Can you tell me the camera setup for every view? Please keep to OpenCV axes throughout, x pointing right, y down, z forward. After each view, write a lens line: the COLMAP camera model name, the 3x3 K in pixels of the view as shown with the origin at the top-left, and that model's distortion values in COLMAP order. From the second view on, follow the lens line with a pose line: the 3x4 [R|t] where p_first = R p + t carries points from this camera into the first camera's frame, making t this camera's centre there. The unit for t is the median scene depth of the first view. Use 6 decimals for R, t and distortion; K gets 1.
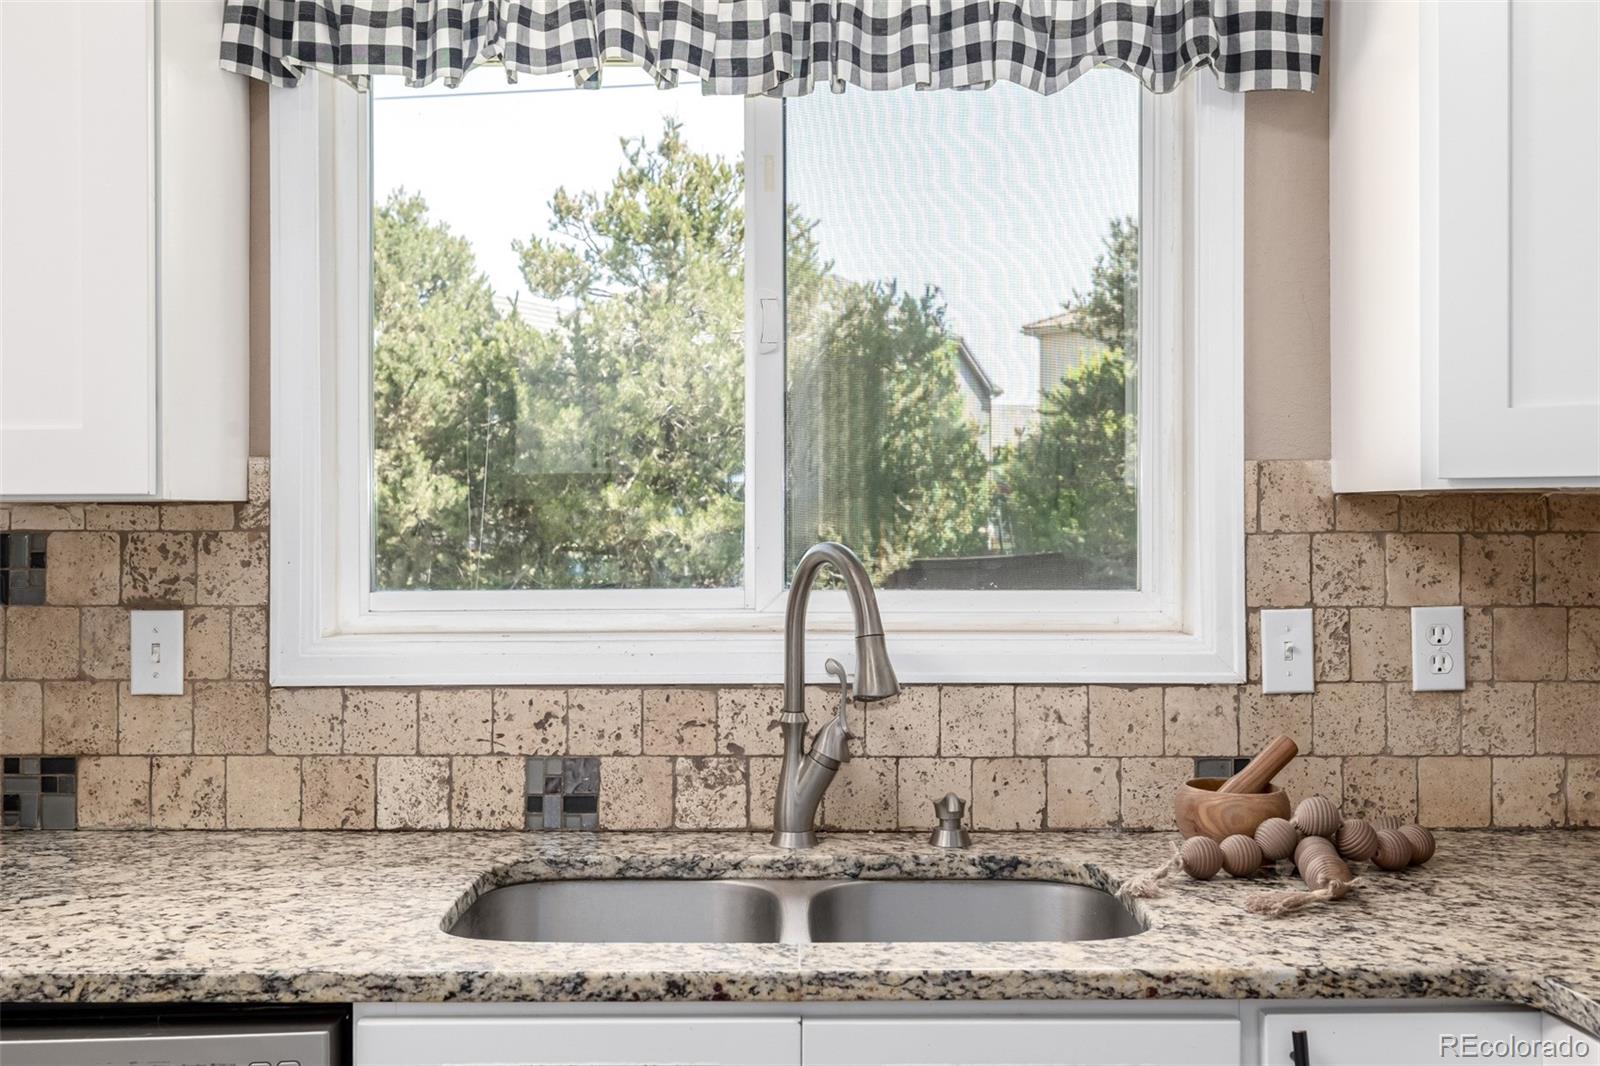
lens RADIAL K [[1541.1, 0, 777.0], [0, 1541.1, 512.2], [0, 0, 1]] dist [0.005457, 0.000000]
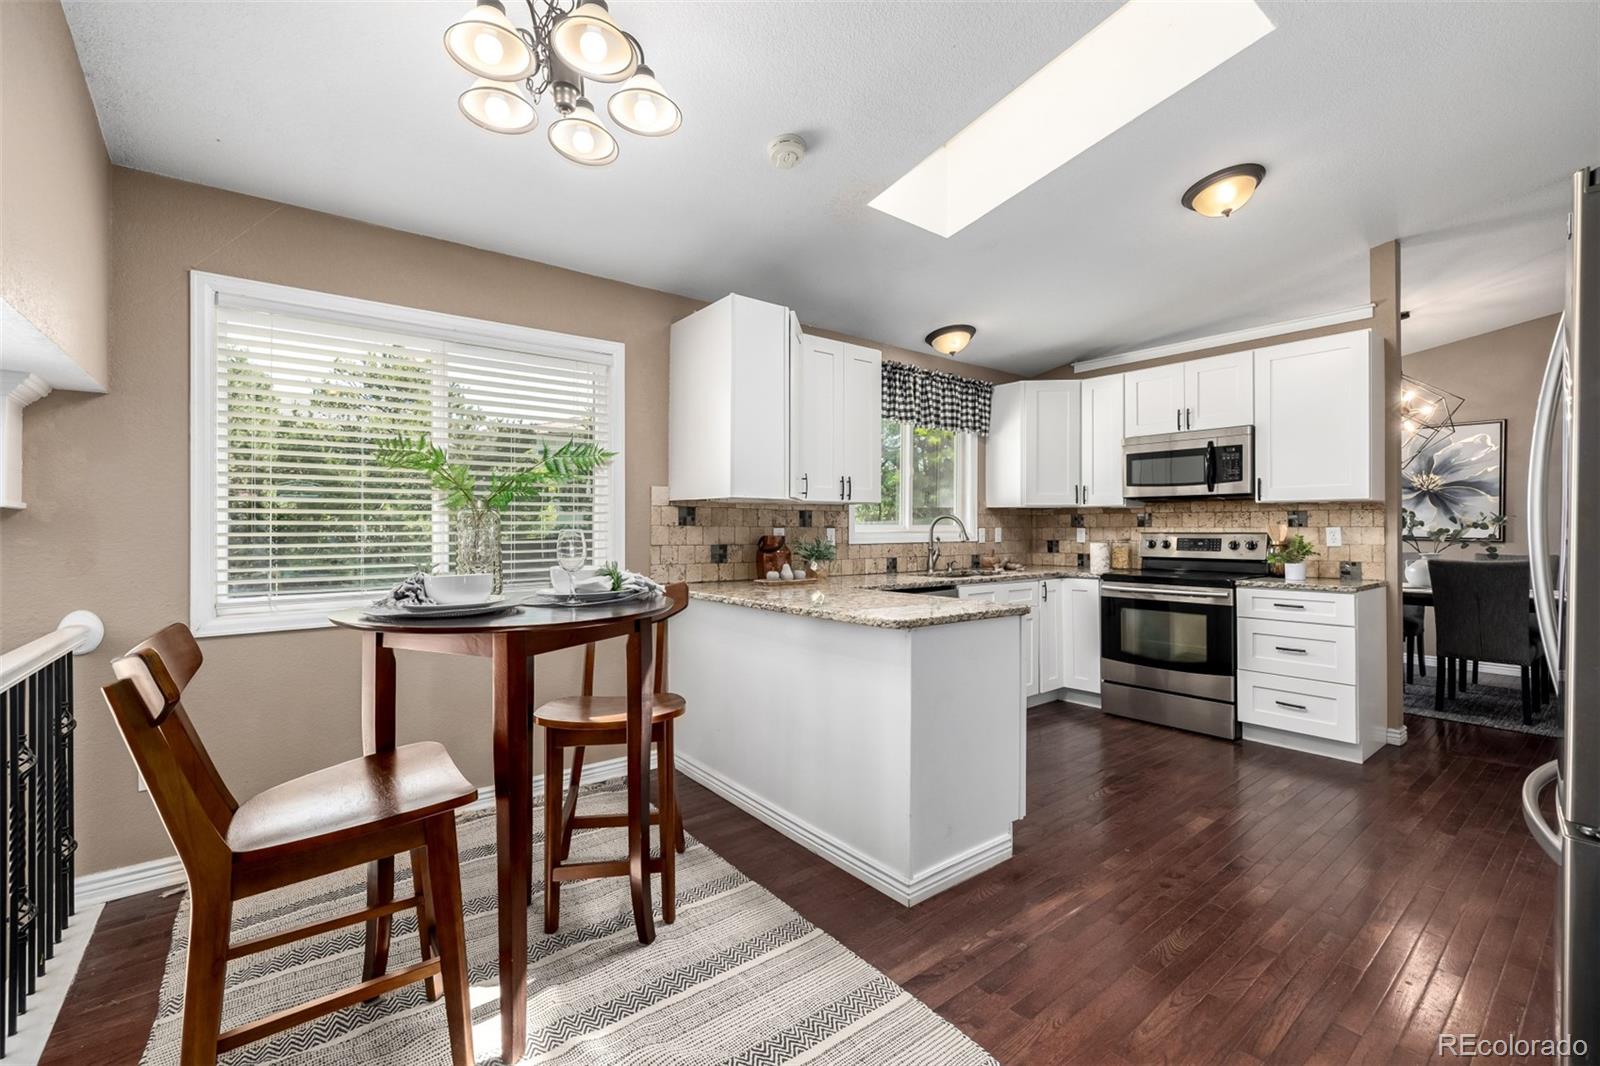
lens RADIAL K [[678.6, 0, 791.0], [0, 678.6, 523.2], [0, 0, 1]] dist [0.000936, 0.000271]
pose [[0.791156, 0.005458, 0.611590, -1.737484], [-0.004862, 0.999985, -0.002634, 0.055220], [-0.611595, -0.000890, 0.791170, -0.530562]]
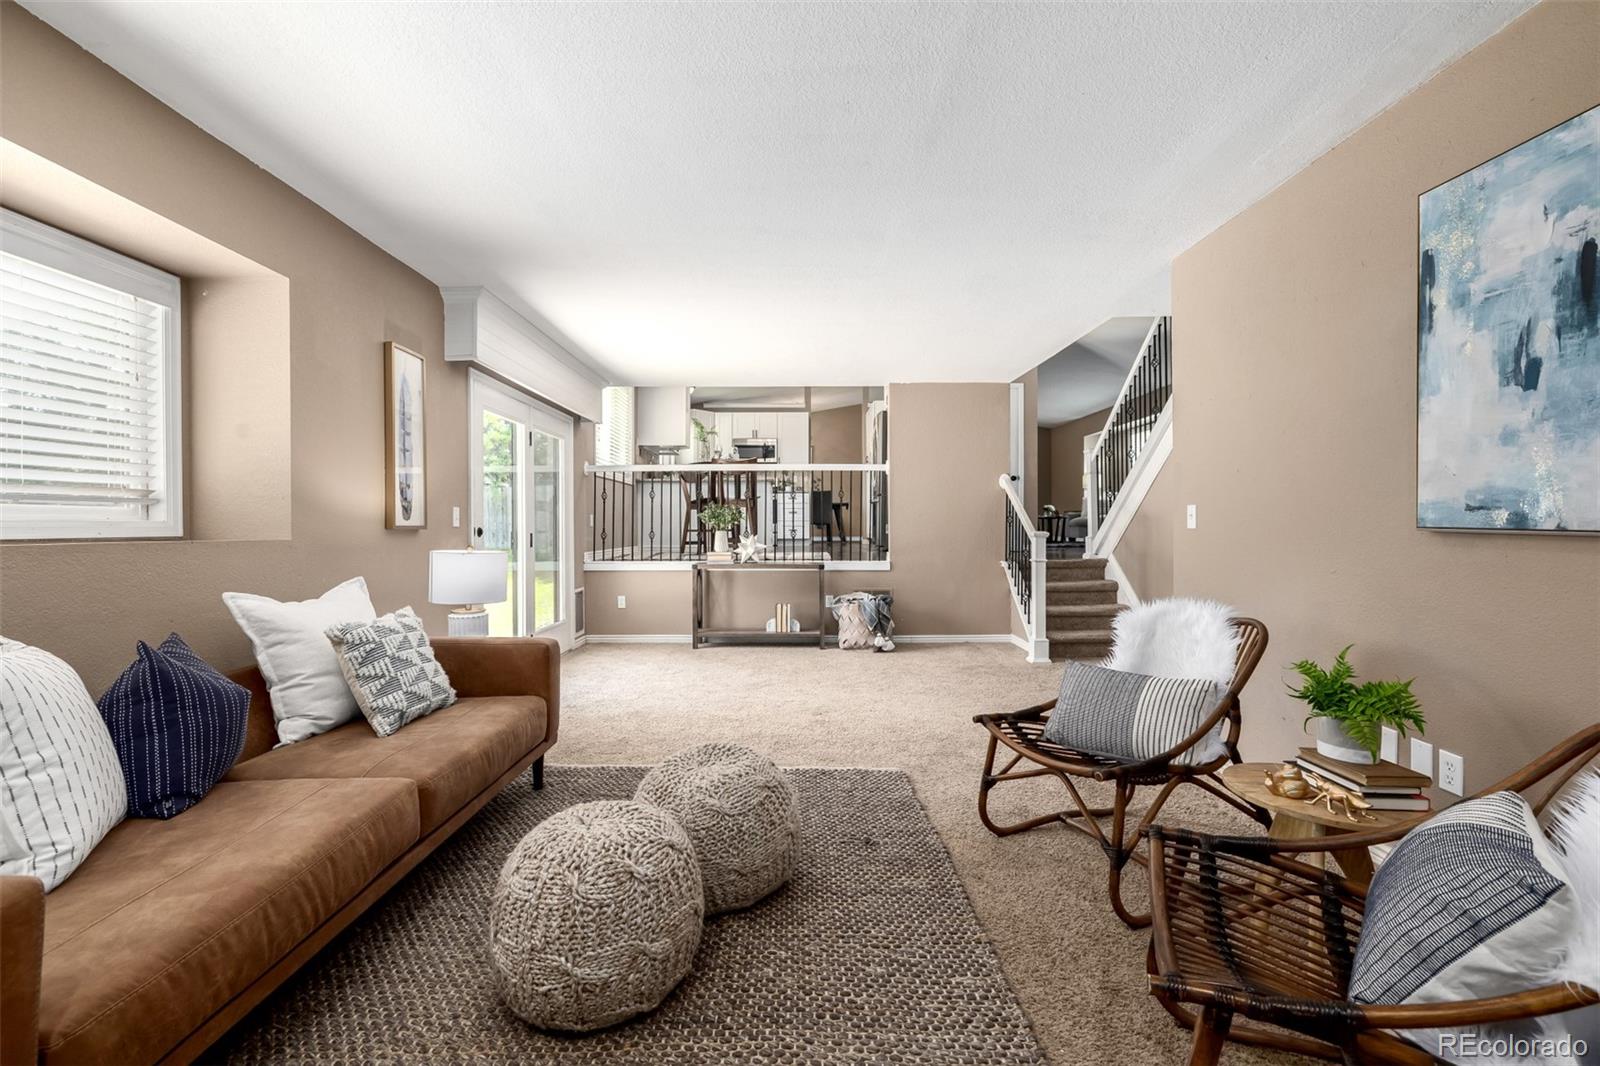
lens RADIAL K [[678.6, 0, 795.2], [0, 678.6, 527.7], [0, 0, 1]] dist [0.000936, 0.000271]
pose [[0.000526, -0.001731, 0.999998, -5.080938], [0.000575, 0.999998, 0.001730, 0.484997], [-1.000000, 0.000574, 0.000526, 0.046286]]
